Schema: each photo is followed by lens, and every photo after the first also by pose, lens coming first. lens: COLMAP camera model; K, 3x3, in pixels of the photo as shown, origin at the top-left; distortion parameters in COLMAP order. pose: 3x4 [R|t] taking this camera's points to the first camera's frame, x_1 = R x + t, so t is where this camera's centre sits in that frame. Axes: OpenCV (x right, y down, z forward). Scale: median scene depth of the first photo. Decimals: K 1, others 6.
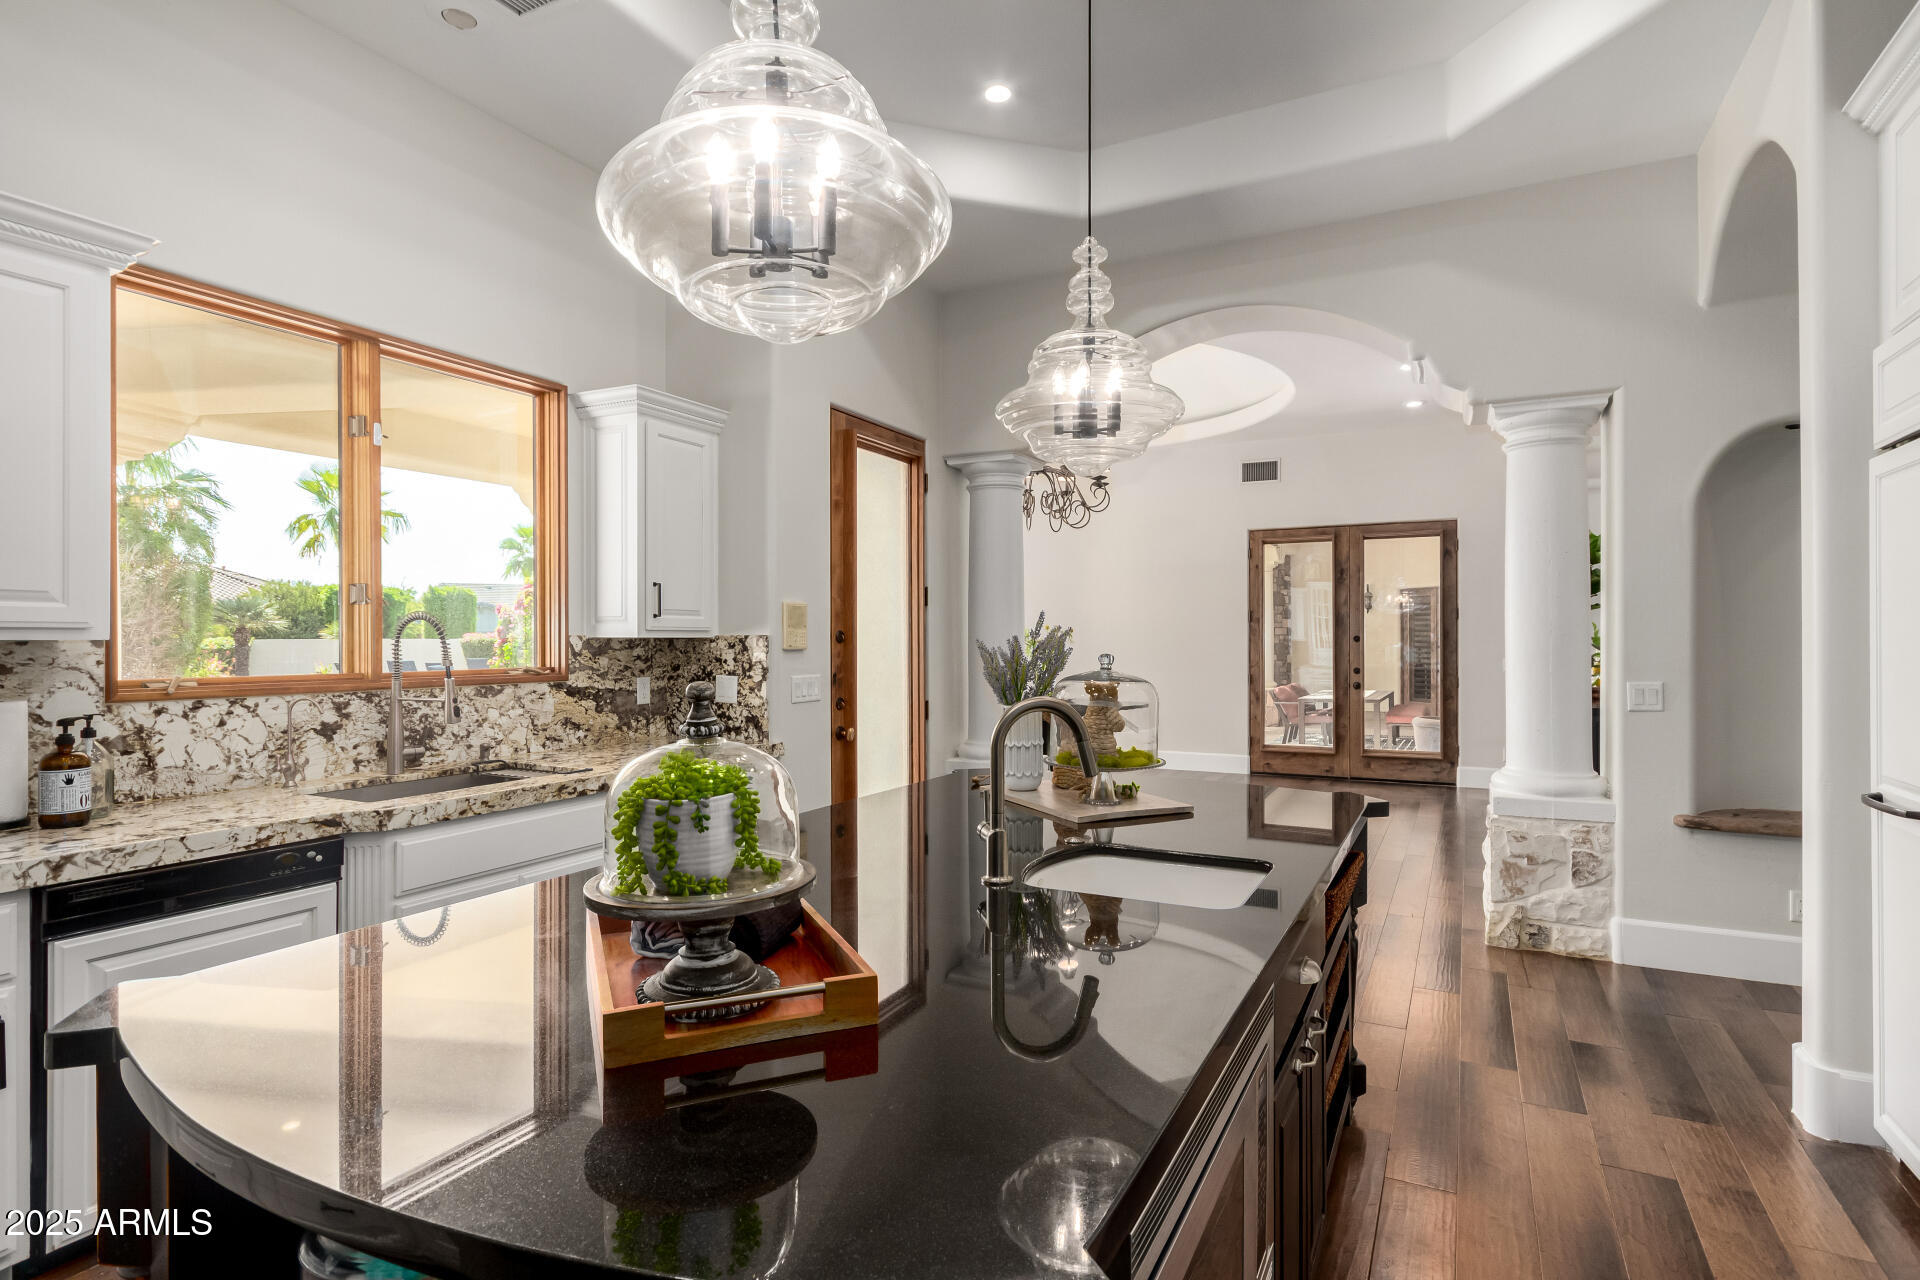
lens RADIAL K [[960.8, 0, 961.7], [0, 960.8, 641.3], [0, 0, 1]] dist [0.011526, -0.005613]
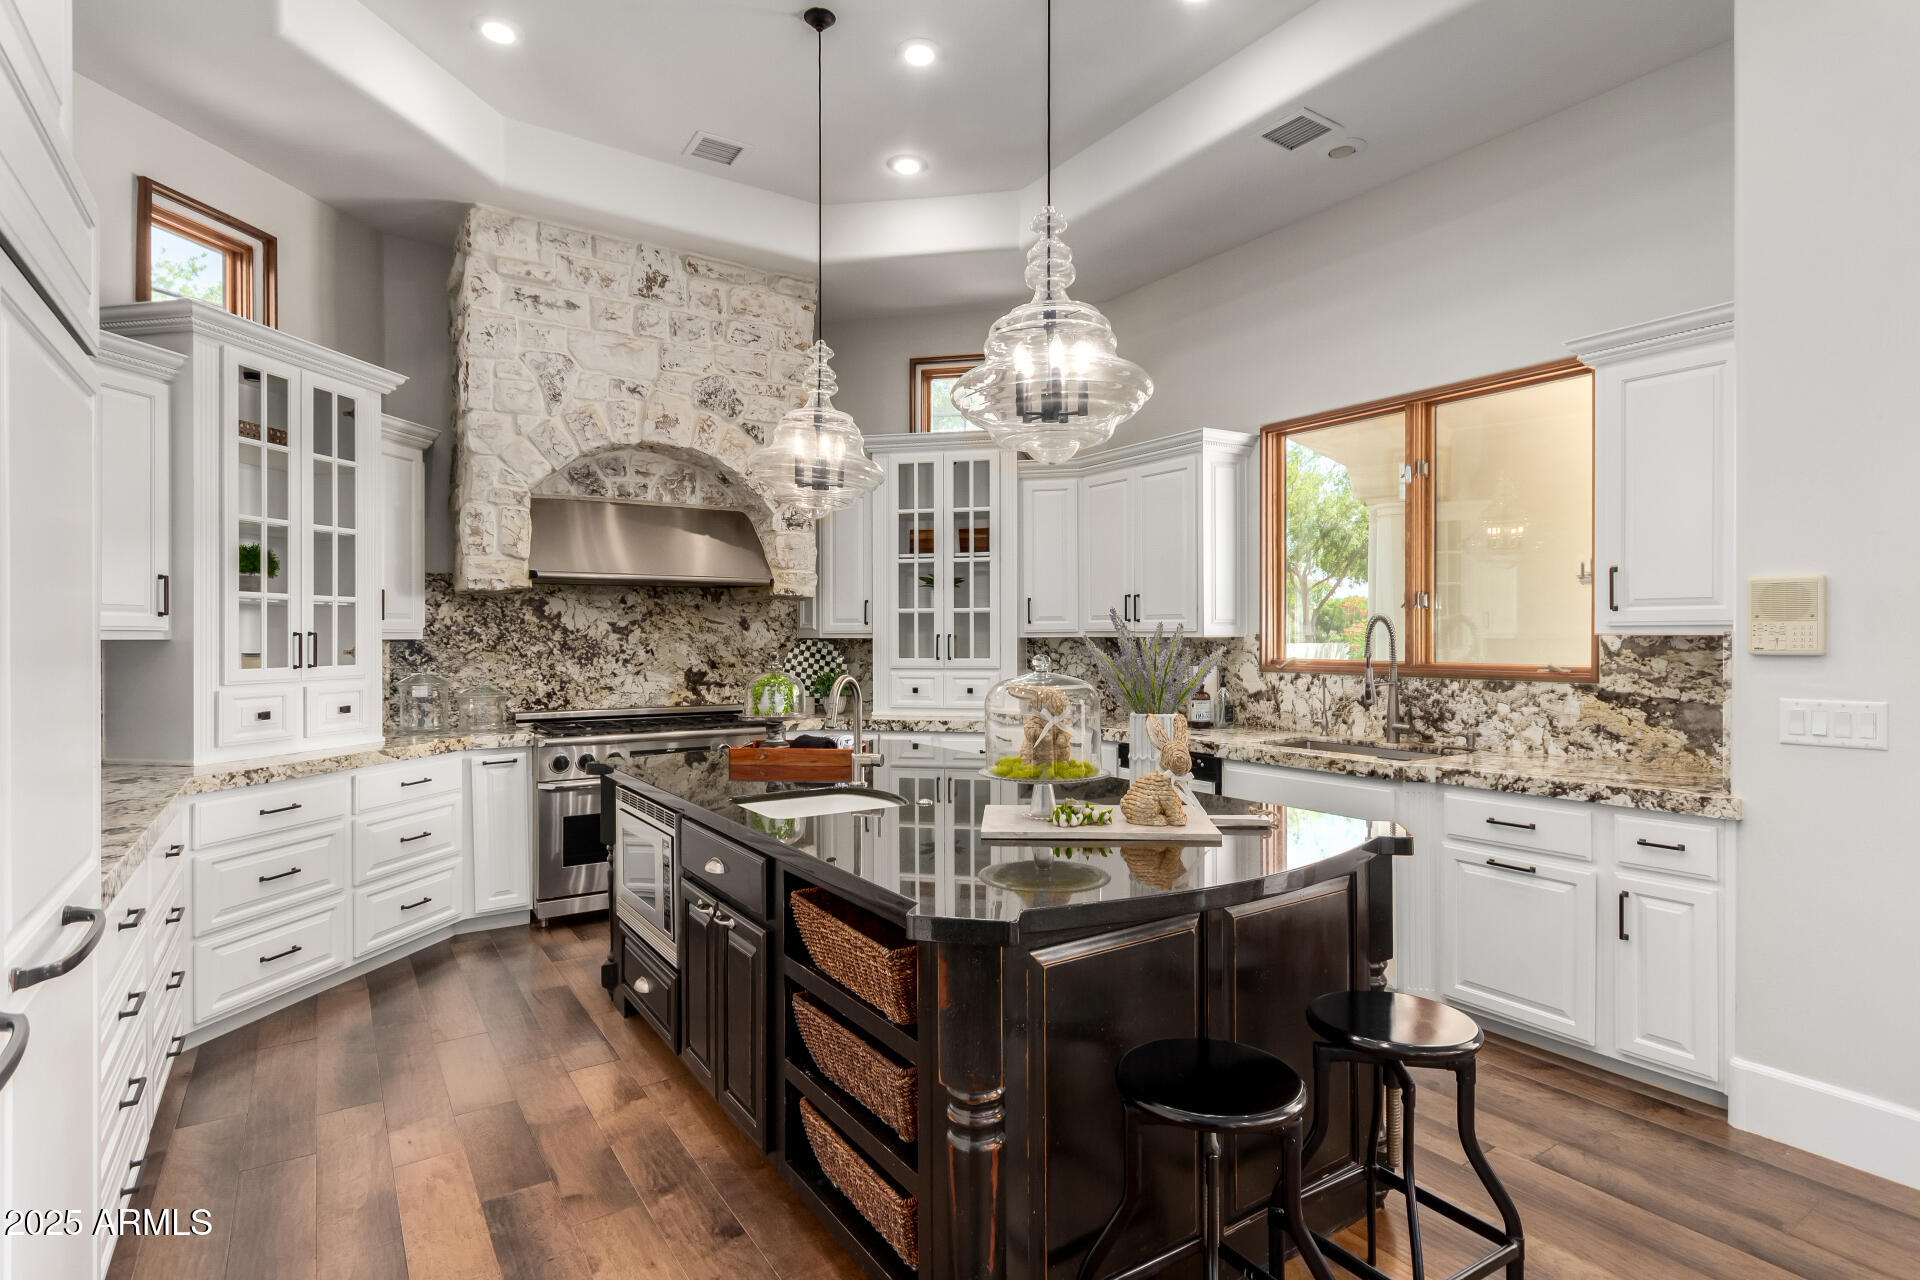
lens RADIAL K [[960.8, 0, 953.6], [0, 960.8, 641.3], [0, 0, 1]] dist [0.011526, -0.005613]
pose [[-0.481743, 0.007648, -0.876279, 0.627731], [0.000519, 0.999964, 0.008442, -0.005523], [0.876312, 0.003612, -0.481730, 0.861520]]
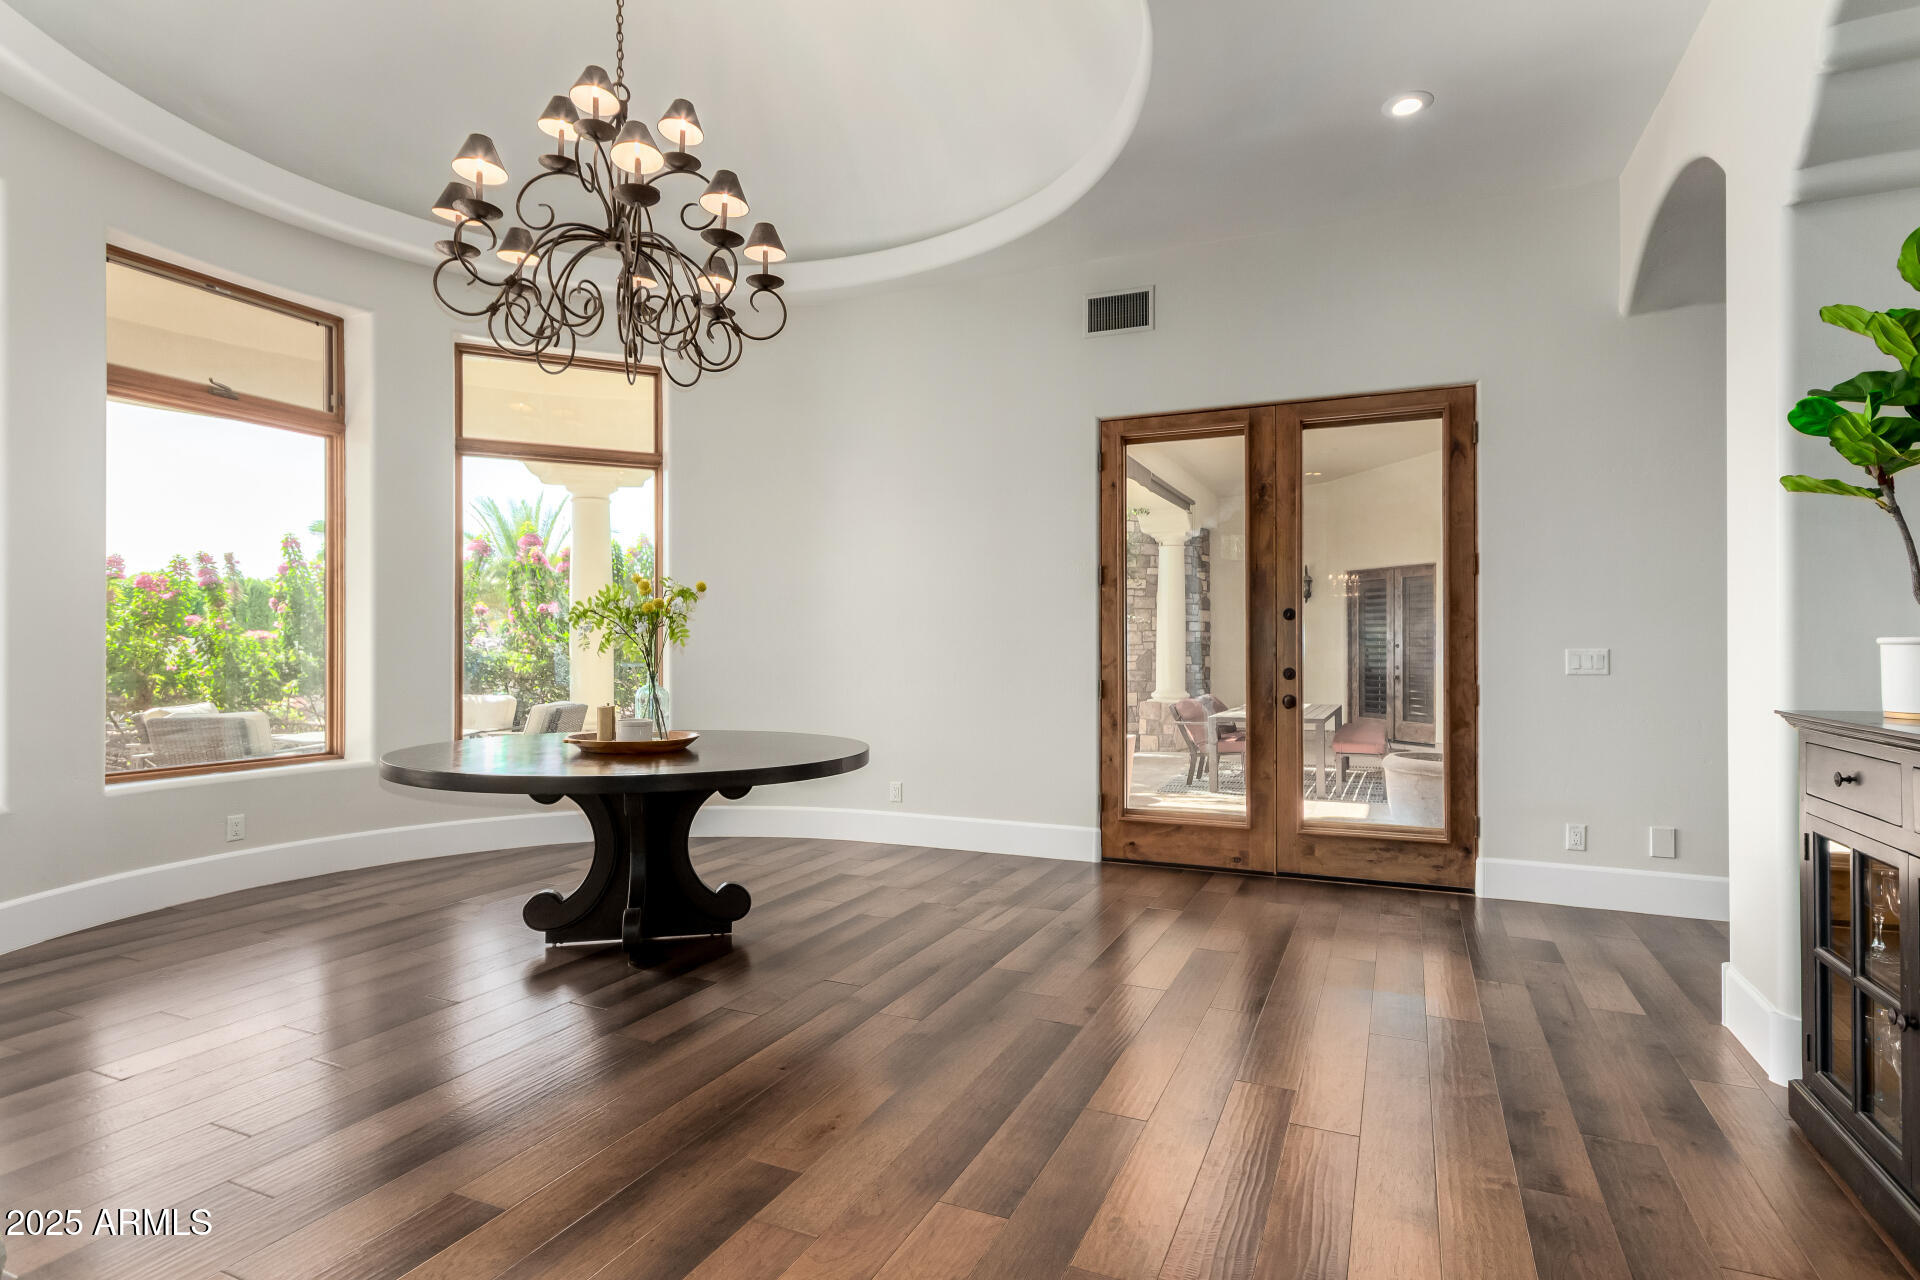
lens RADIAL K [[960.8, 0, 970.3], [0, 960.8, 642.7], [0, 0, 1]] dist [0.011526, -0.005613]
pose [[0.997560, 0.002595, 0.069768, 0.435079], [-0.002208, 0.999982, -0.005629, 0.037054], [-0.069781, 0.005461, 0.997547, 1.062119]]
